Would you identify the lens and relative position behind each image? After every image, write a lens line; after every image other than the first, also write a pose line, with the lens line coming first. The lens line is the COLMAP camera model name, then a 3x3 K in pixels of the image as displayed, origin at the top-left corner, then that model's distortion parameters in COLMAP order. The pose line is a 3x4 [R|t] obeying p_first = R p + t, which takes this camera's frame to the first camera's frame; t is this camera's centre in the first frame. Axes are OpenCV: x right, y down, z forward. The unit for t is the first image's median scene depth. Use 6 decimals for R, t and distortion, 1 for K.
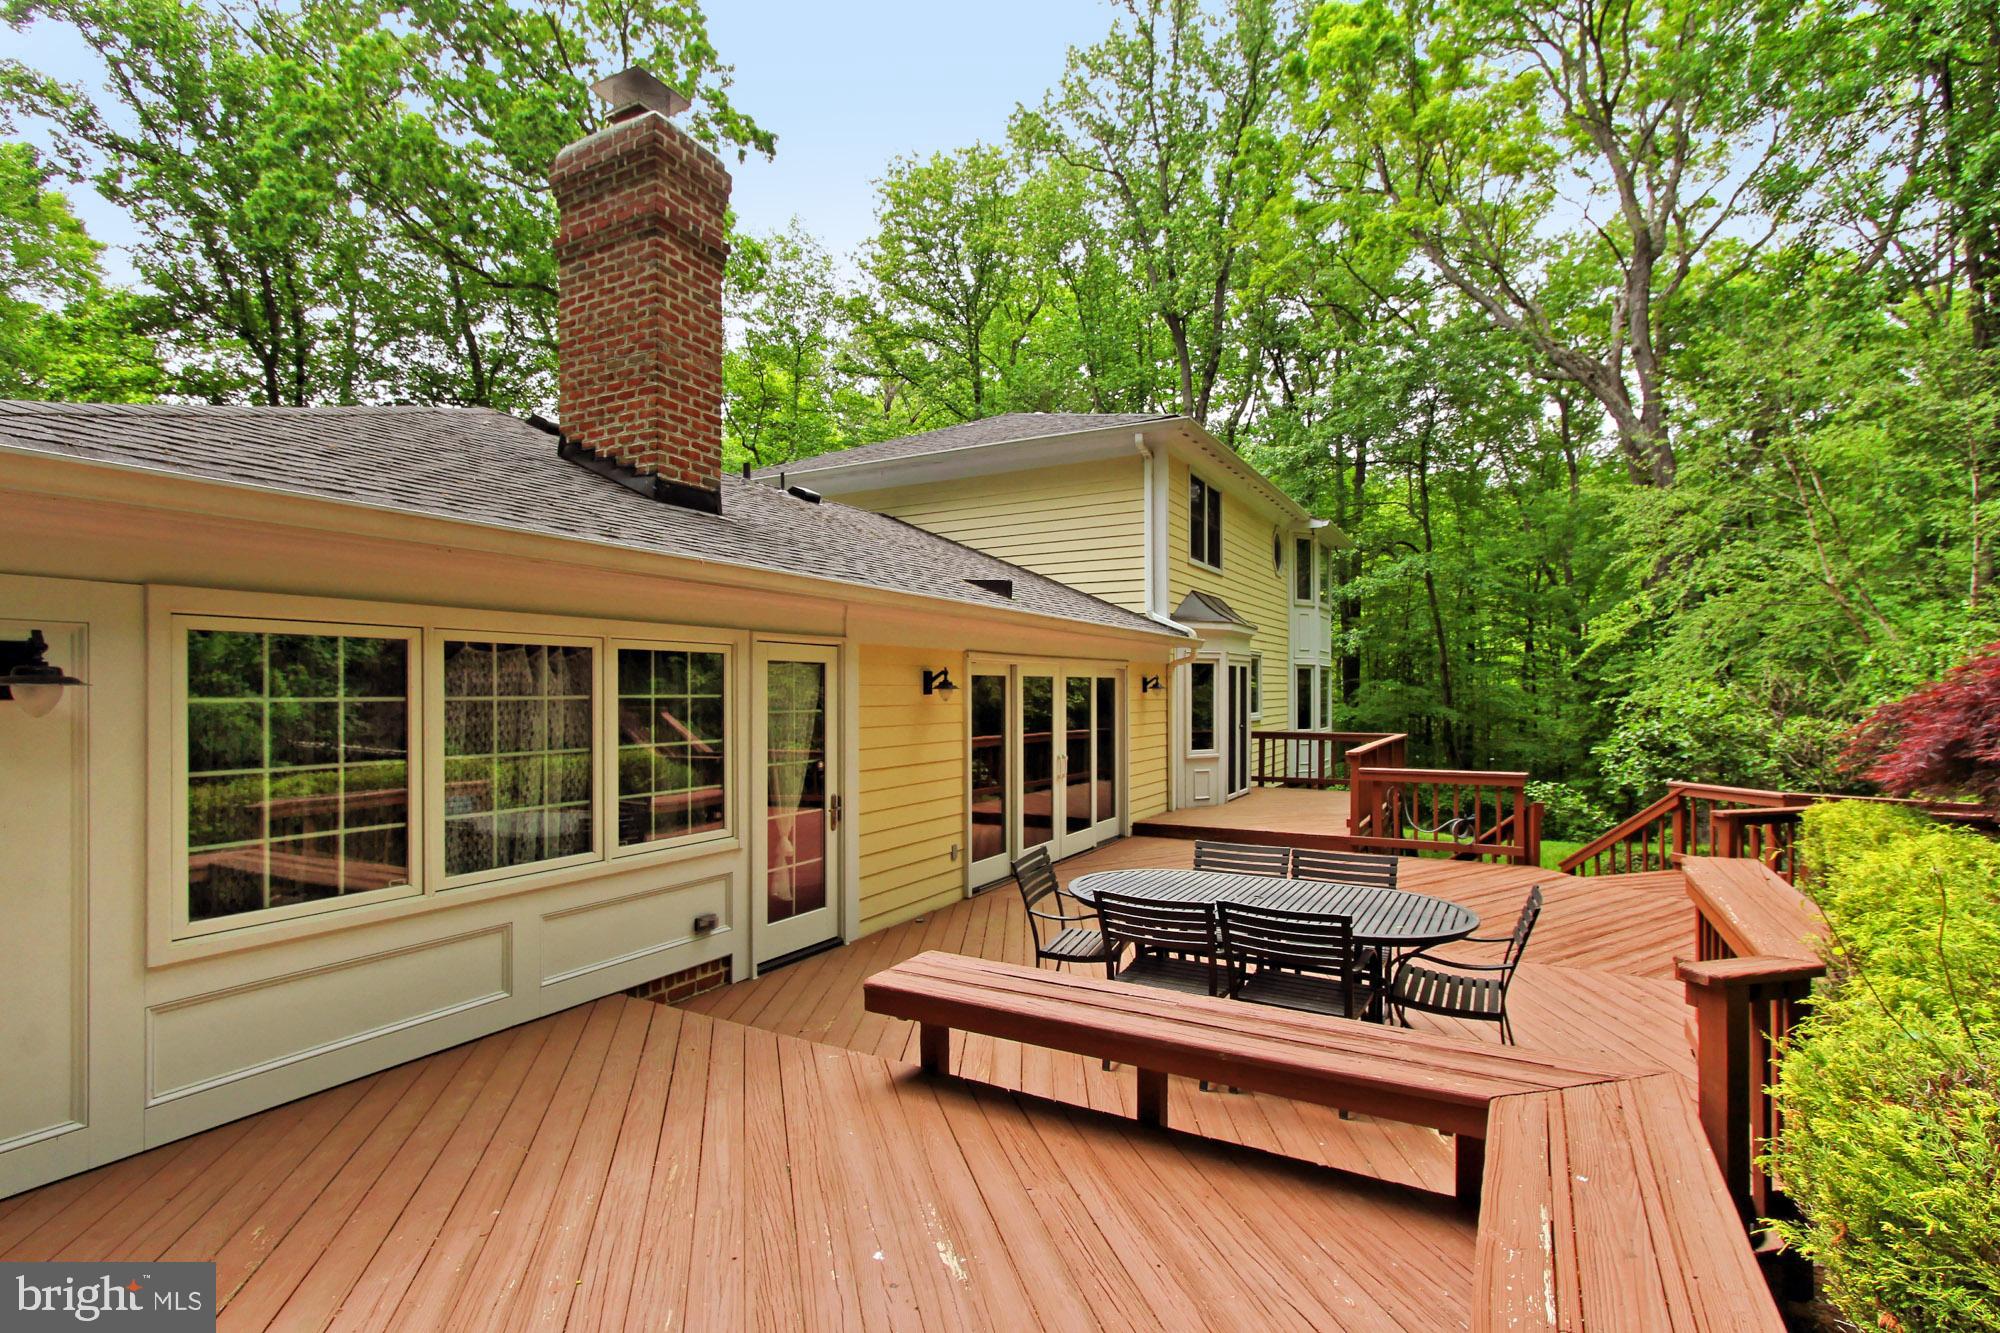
lens RADIAL K [[955.1, 0, 991.1], [0, 955.1, 681.9], [0, 0, 1]] dist [-0.014468, 0.006926]
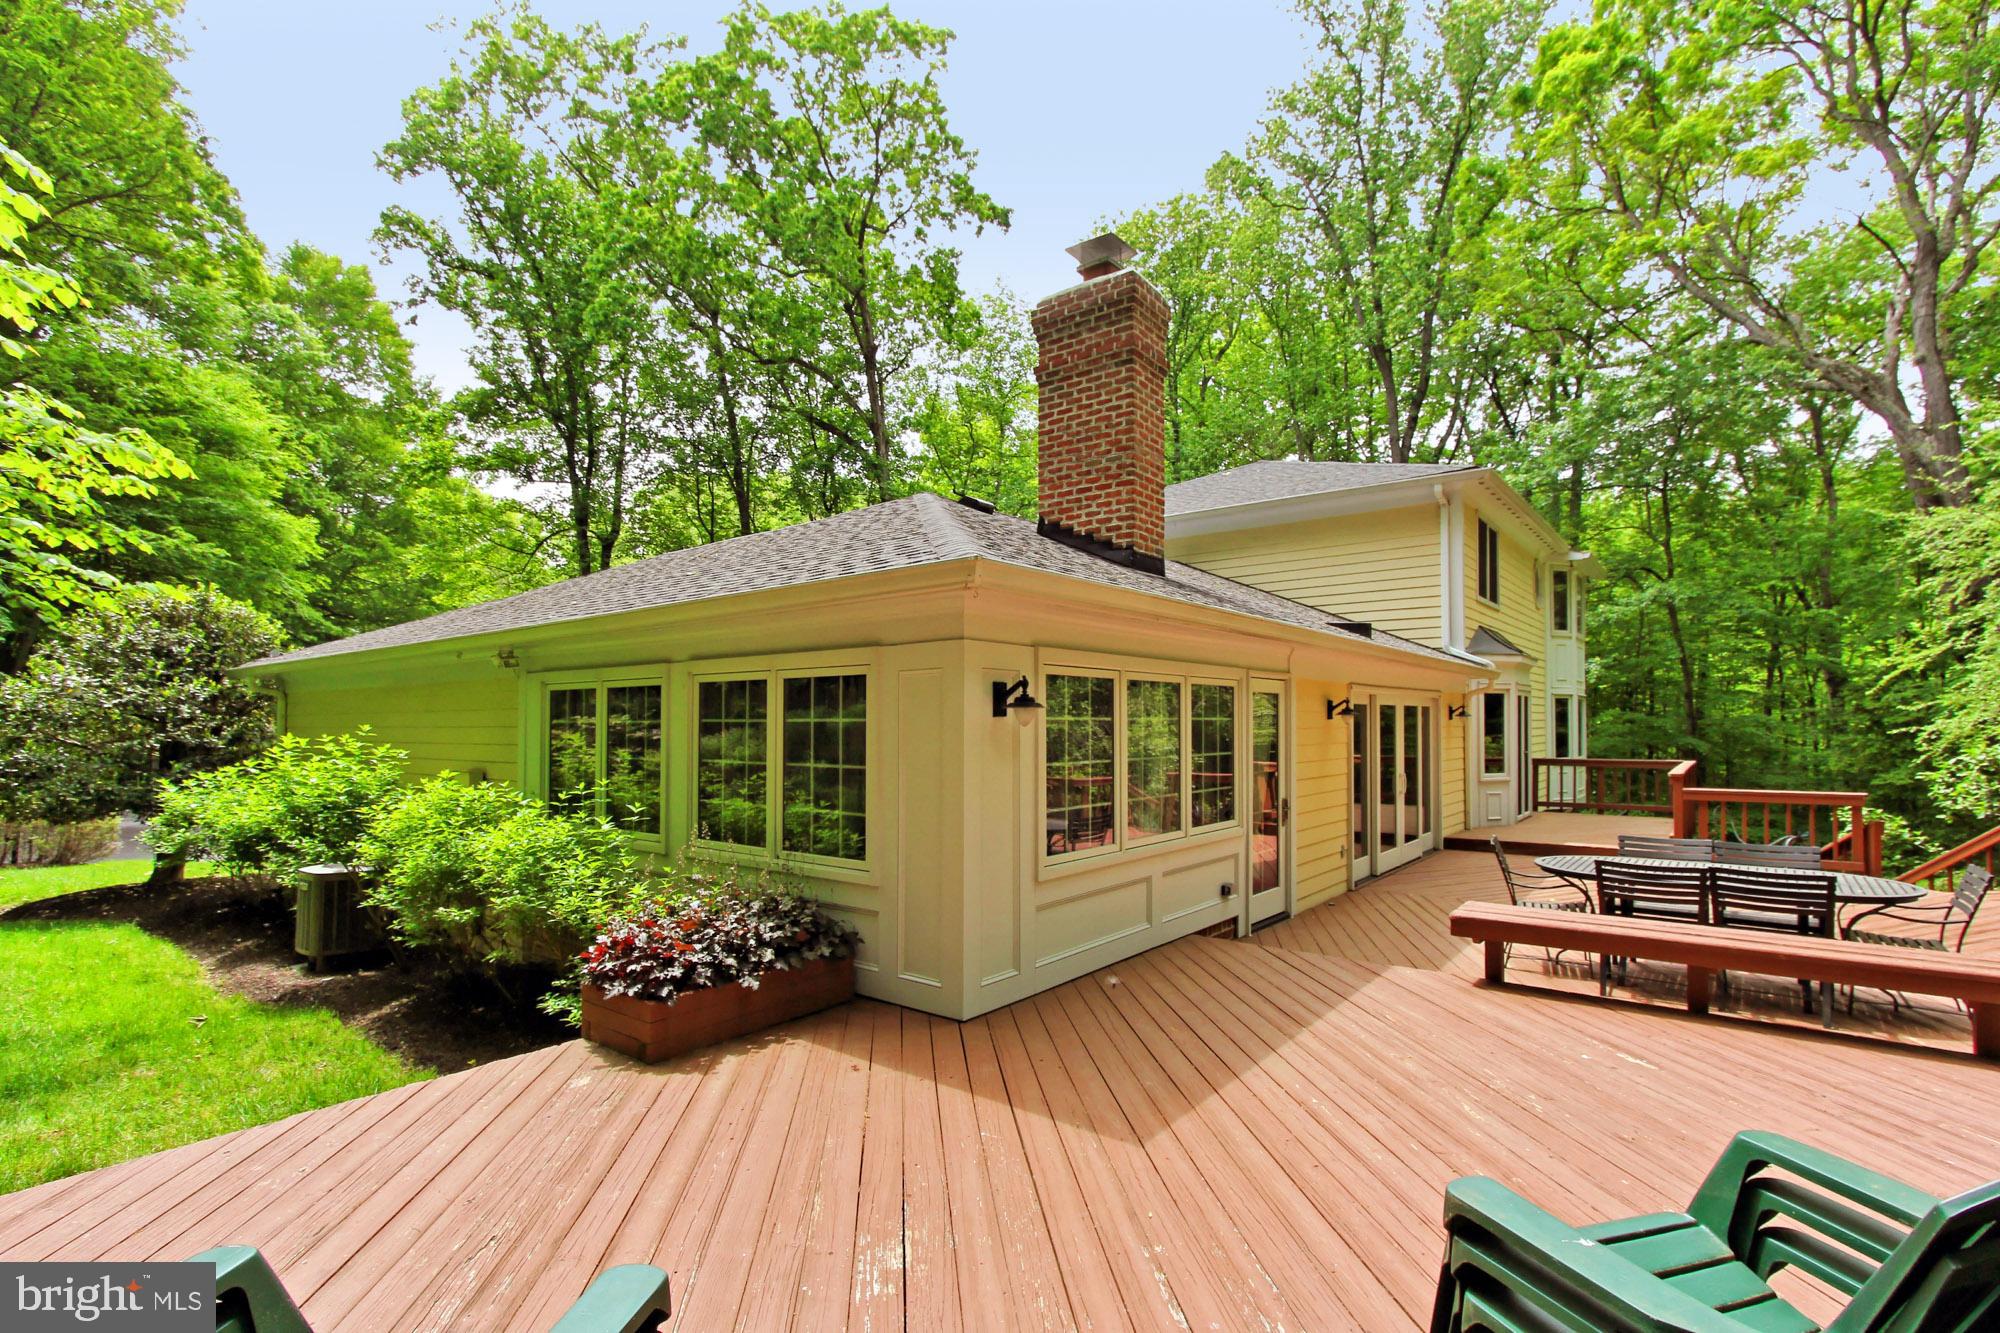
lens RADIAL K [[955.1, 0, 989.4], [0, 955.1, 702.1], [0, 0, 1]] dist [-0.014468, 0.006926]
pose [[0.986771, -0.004812, -0.162049, -0.078265], [0.002680, 0.999907, -0.013374, 0.001736], [0.162098, 0.012763, 0.986692, -0.070694]]
